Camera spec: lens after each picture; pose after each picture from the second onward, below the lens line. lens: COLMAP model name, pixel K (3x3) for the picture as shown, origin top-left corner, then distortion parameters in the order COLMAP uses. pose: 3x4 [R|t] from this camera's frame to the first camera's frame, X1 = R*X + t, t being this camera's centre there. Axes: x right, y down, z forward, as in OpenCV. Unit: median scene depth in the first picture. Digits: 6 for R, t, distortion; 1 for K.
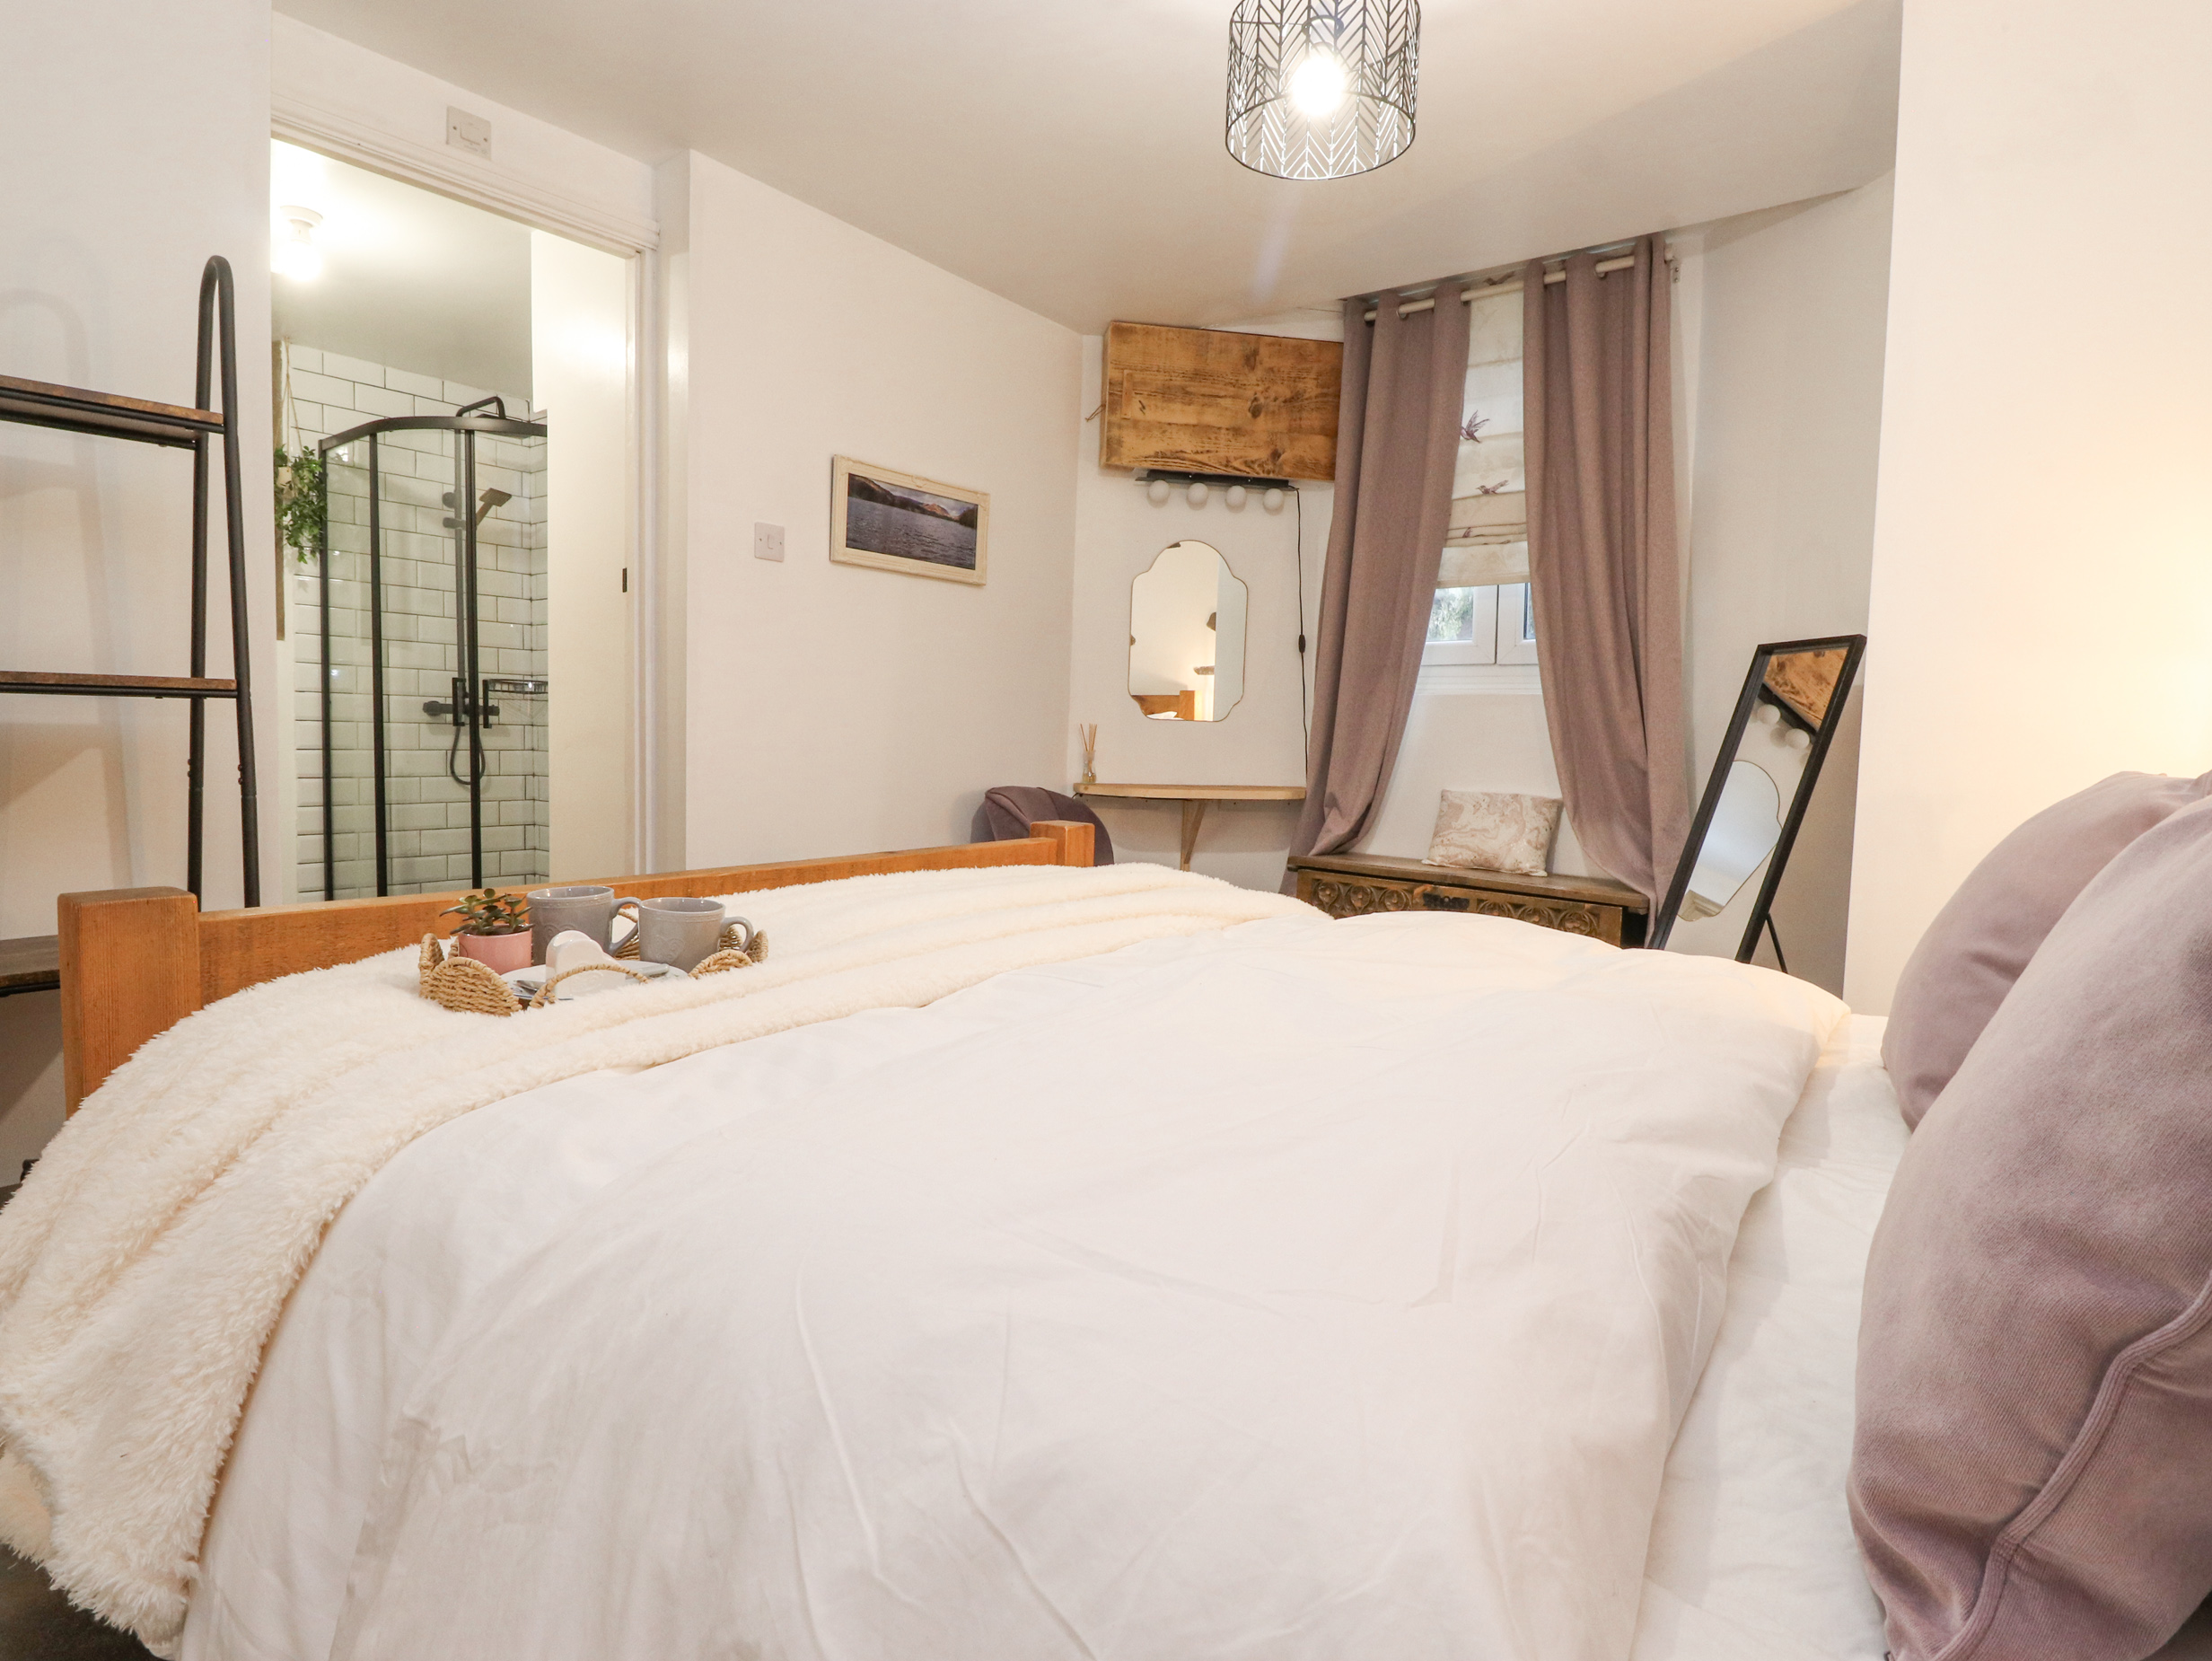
lens RADIAL K [[1154.9, 0, 1113.2], [0, 1154.9, 803.7], [0, 0, 1]] dist [0.001948, -0.015258]
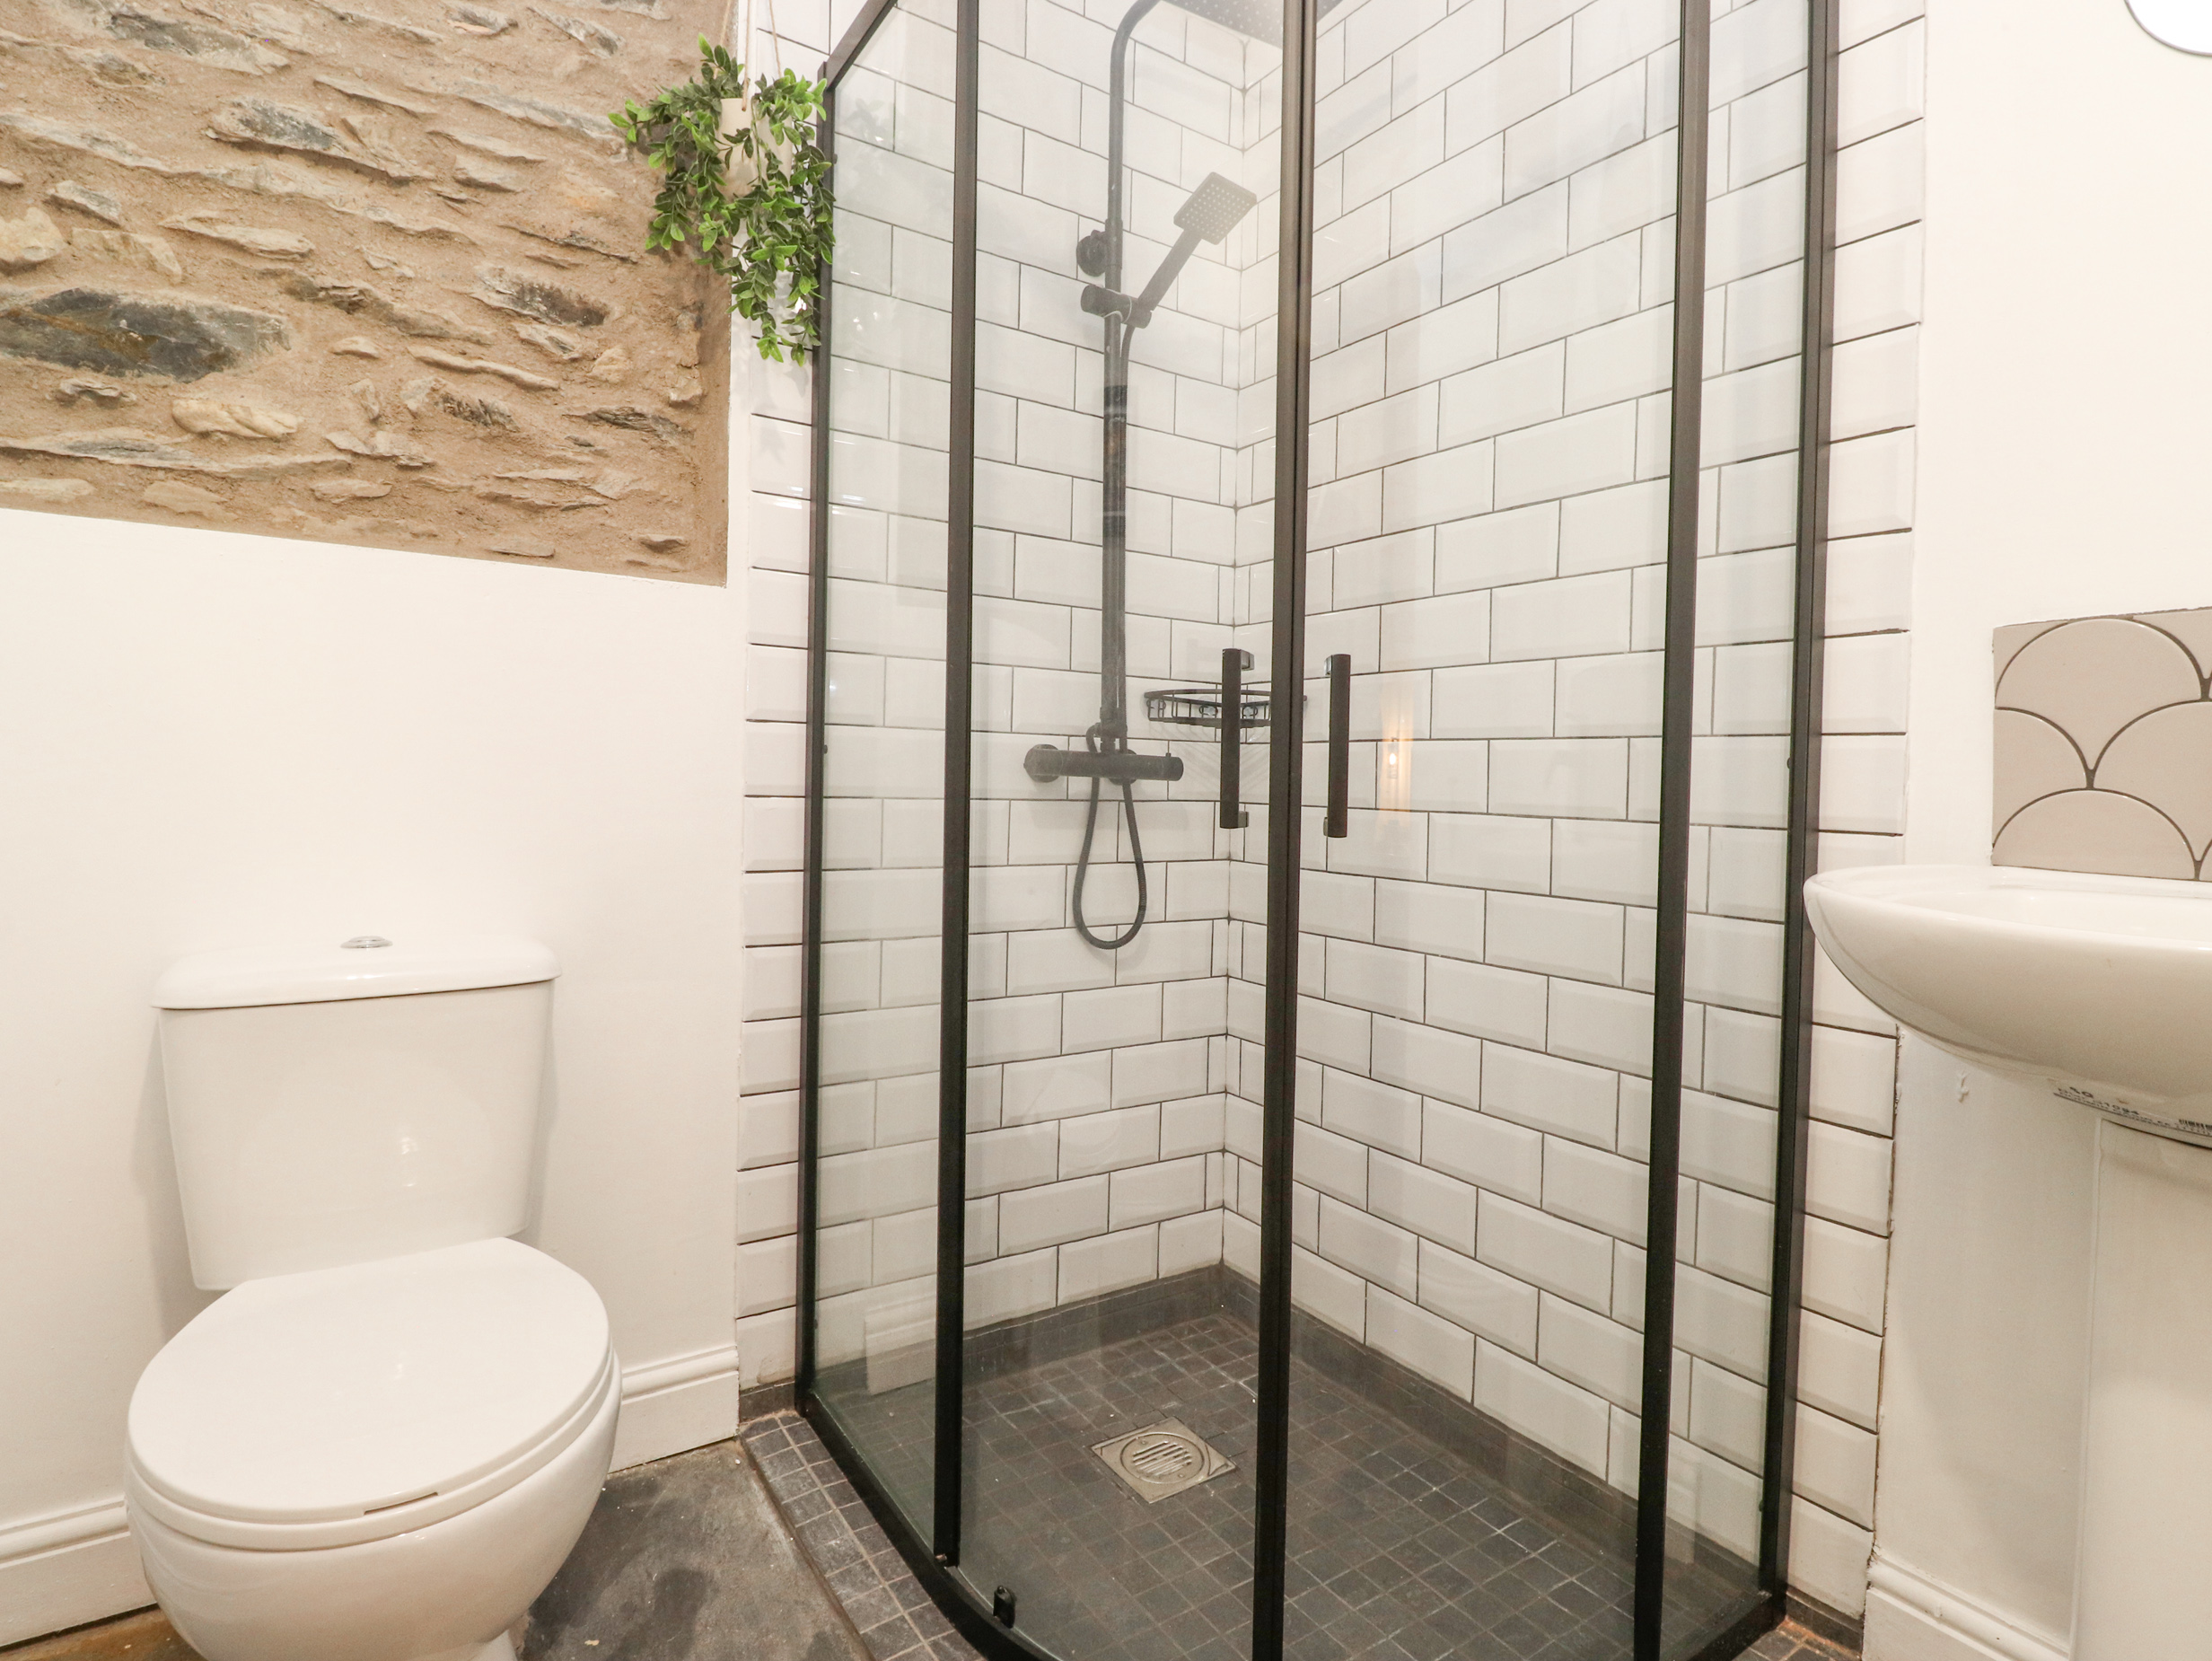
lens RADIAL K [[1154.9, 0, 1113.2], [0, 1154.9, 803.7], [0, 0, 1]] dist [0.001948, -0.015258]
pose [[0.943465, 0.006478, -0.331408, -0.463154], [-0.020851, 0.998989, -0.039834, -0.056639], [0.330815, 0.044492, 0.942646, 0.672394]]
